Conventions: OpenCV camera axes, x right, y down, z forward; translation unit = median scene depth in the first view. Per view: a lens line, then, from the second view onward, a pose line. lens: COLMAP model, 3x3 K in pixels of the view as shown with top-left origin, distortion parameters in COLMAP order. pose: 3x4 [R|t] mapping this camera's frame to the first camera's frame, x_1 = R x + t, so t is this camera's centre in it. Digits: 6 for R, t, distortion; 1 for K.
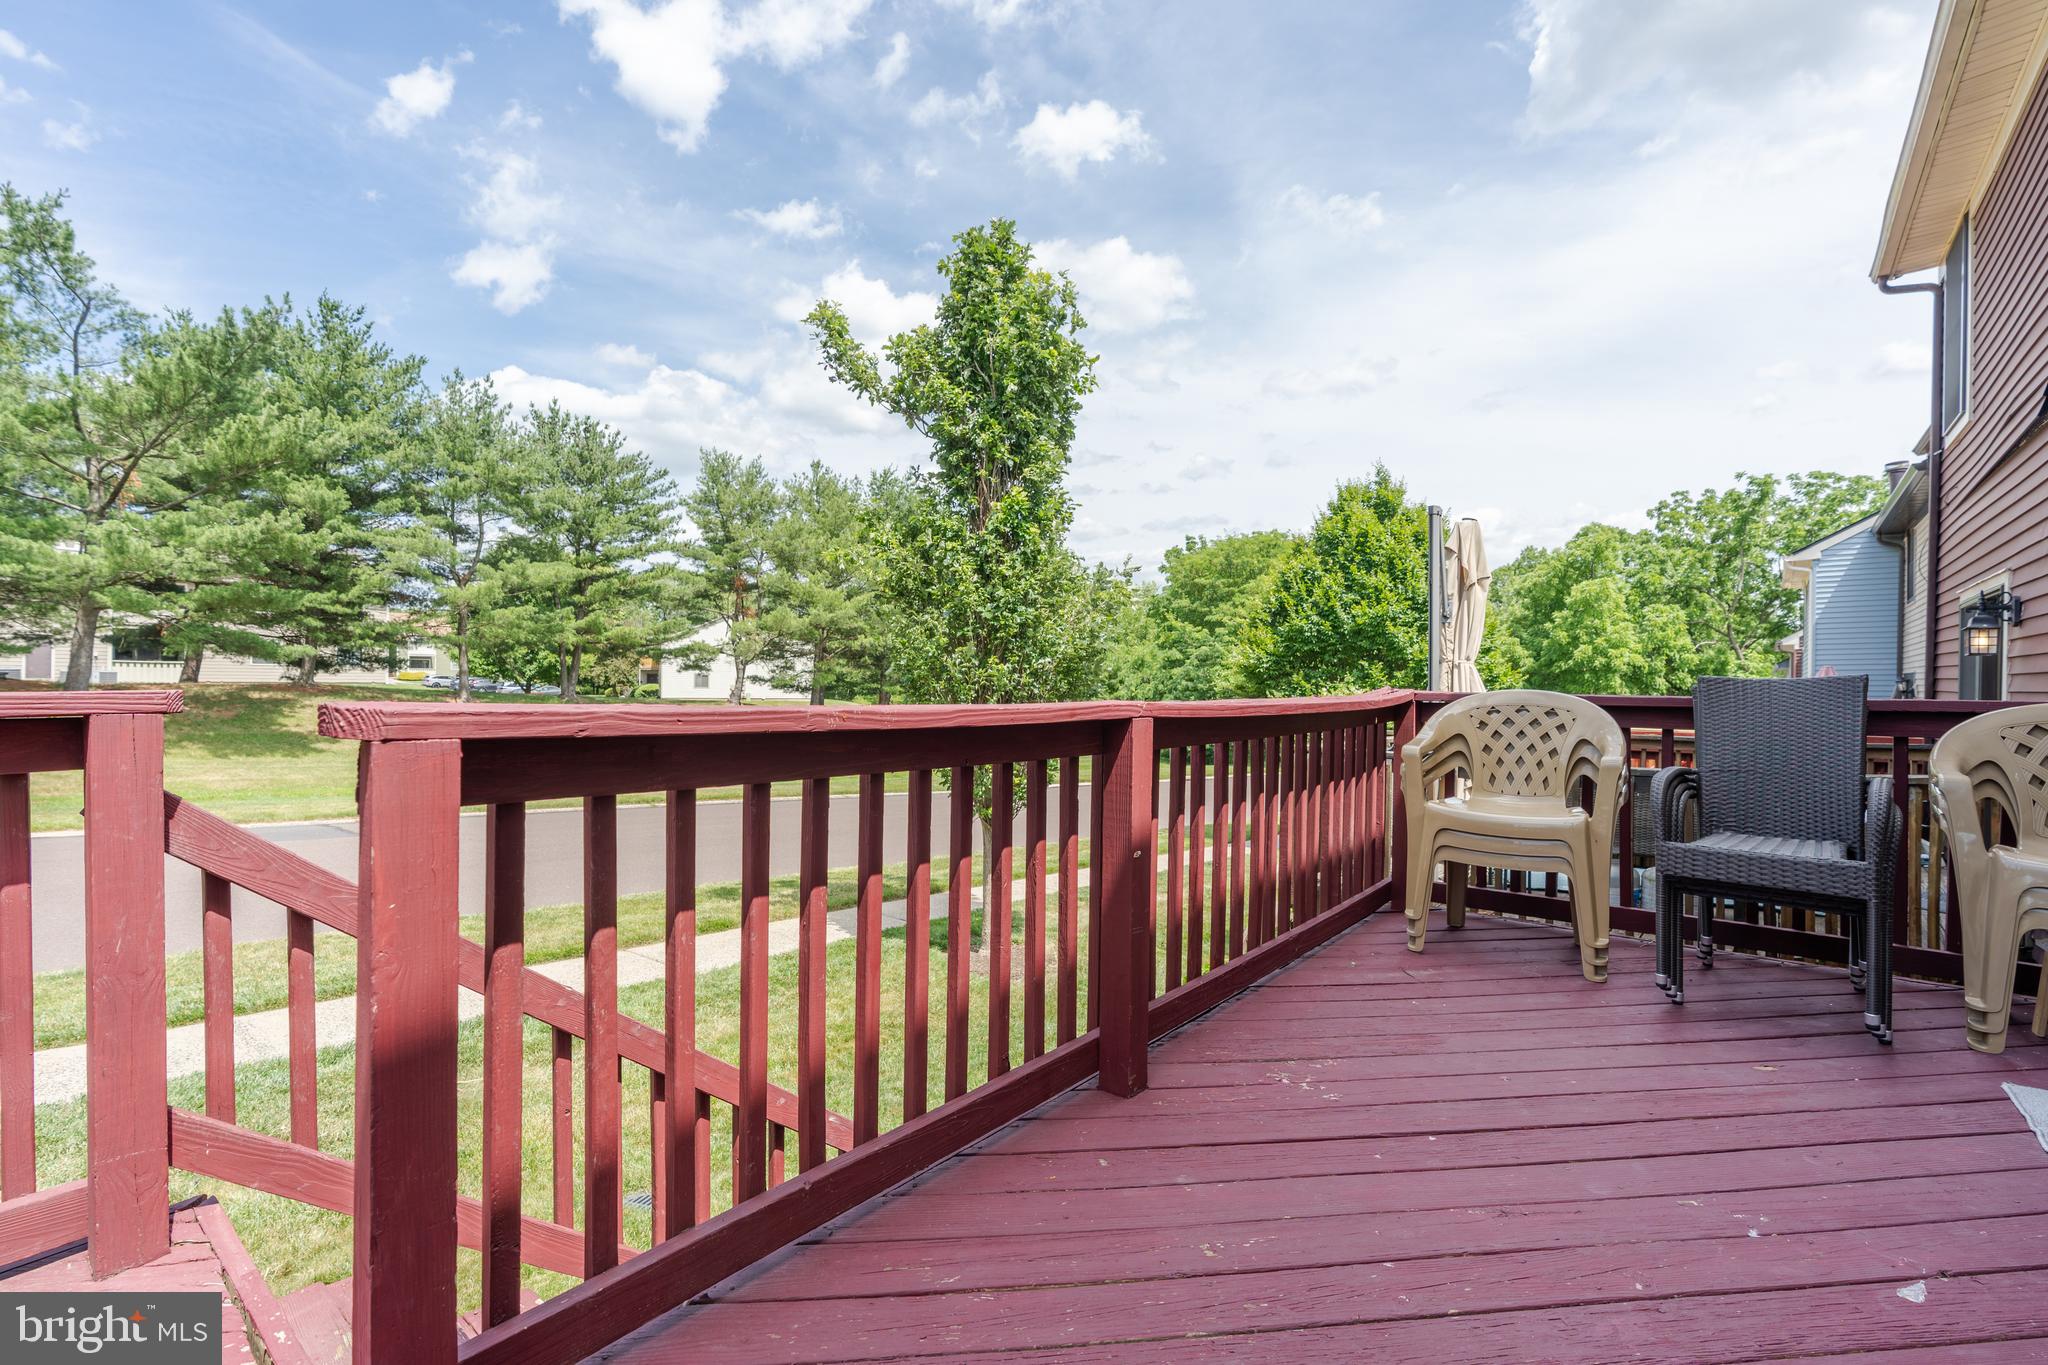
lens RADIAL K [[913.4, 0, 1025.9], [0, 913.4, 677.0], [0, 0, 1]] dist [-0.003067, 0.000440]
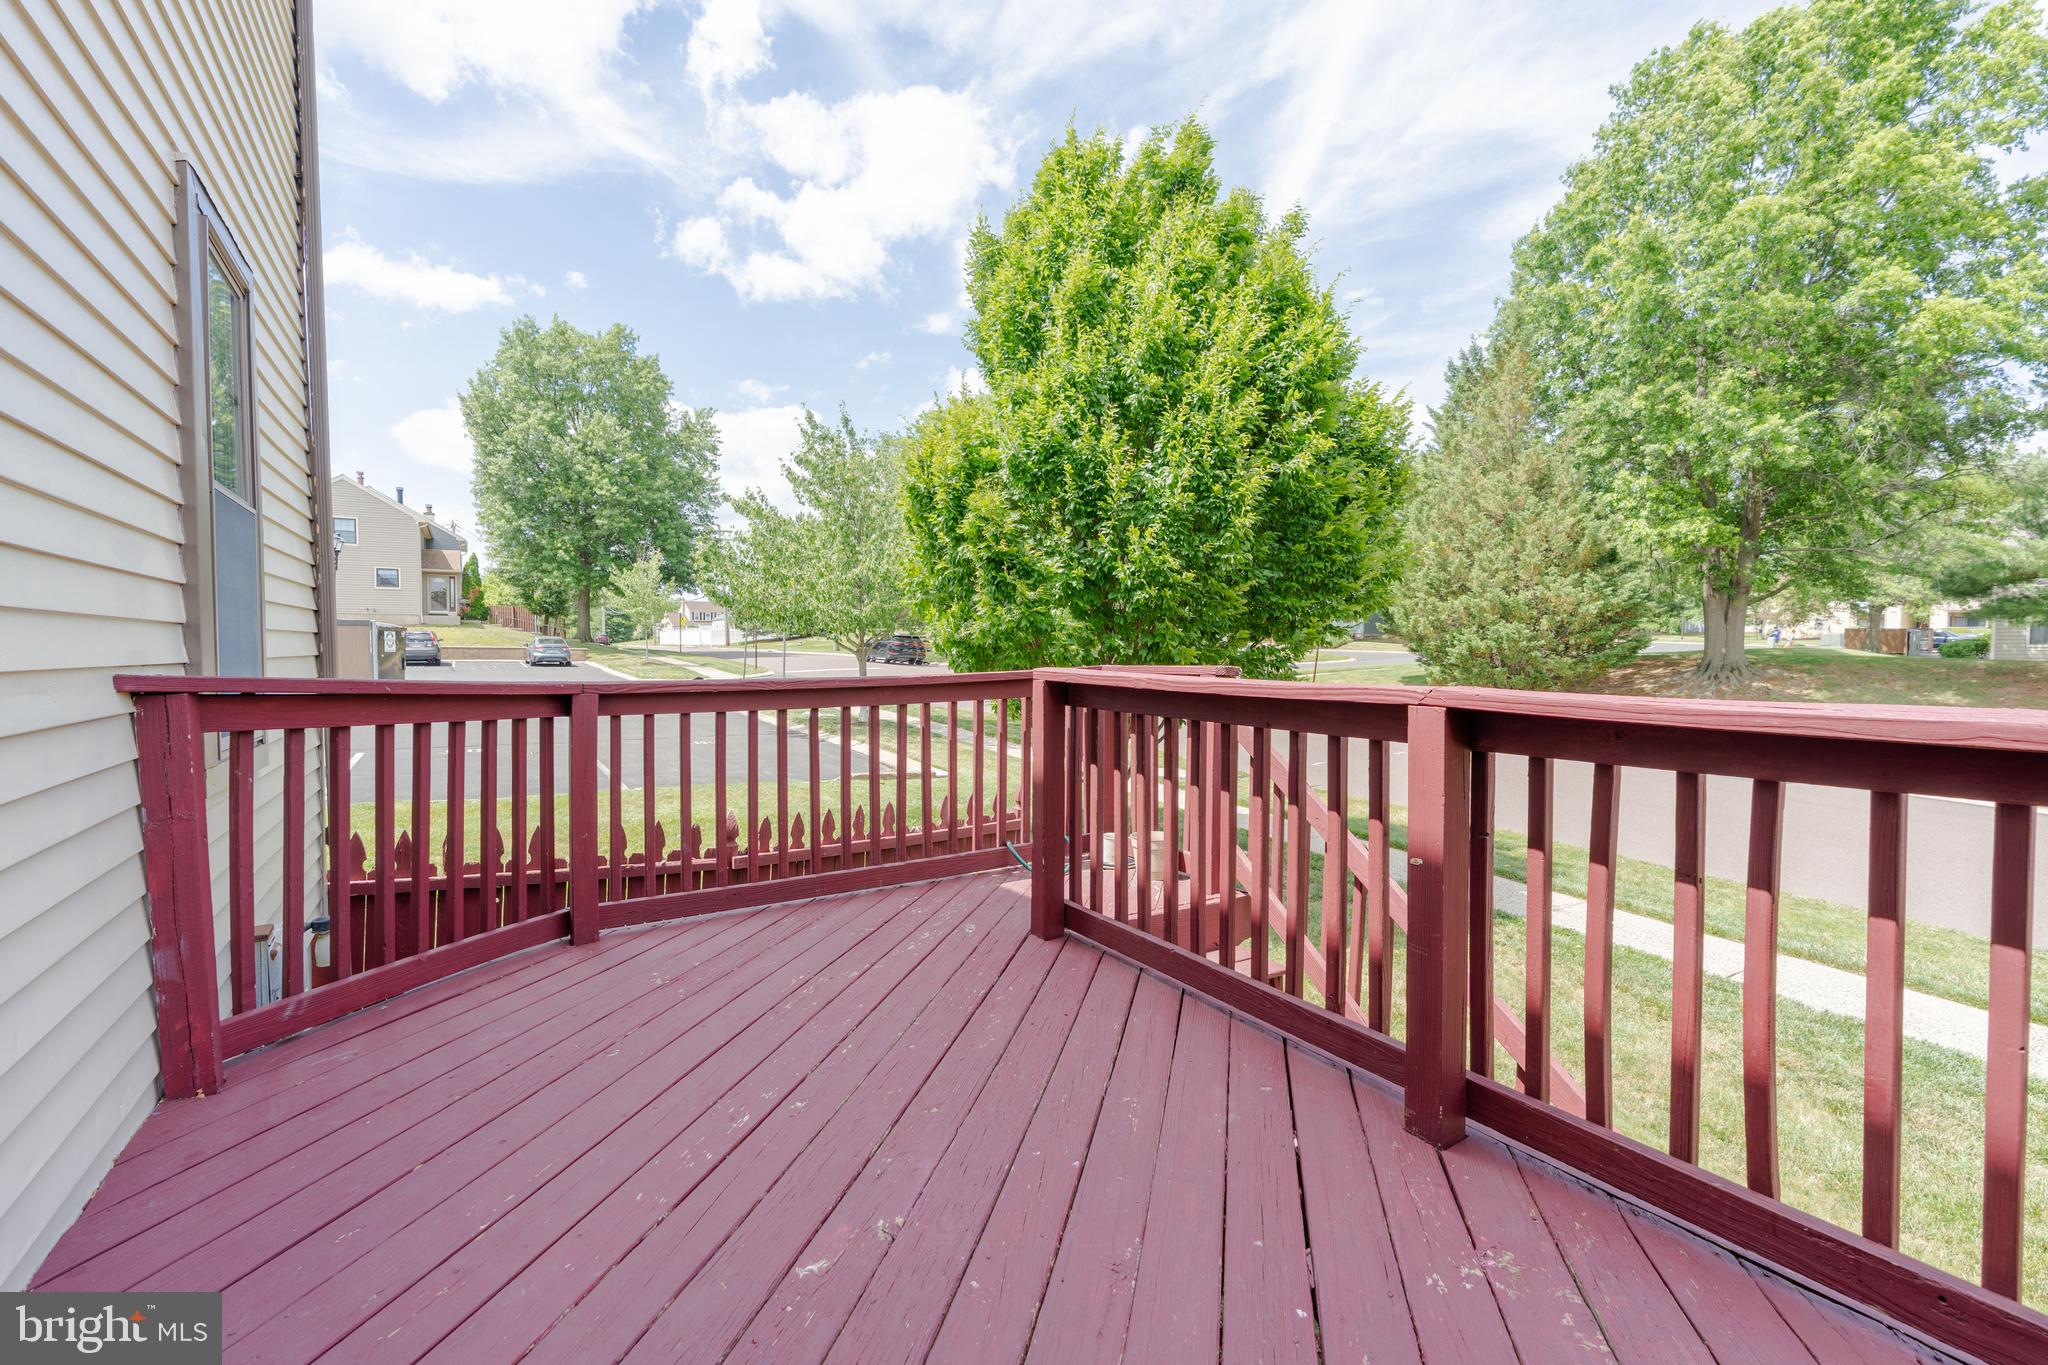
lens RADIAL K [[913.4, 0, 1025.9], [0, 913.4, 677.0], [0, 0, 1]] dist [-0.003067, 0.000440]
pose [[-0.330305, 0.003934, -0.943866, 0.829414], [-0.004016, 0.999976, 0.005573, 0.015566], [0.943866, 0.005631, -0.330281, 0.671981]]
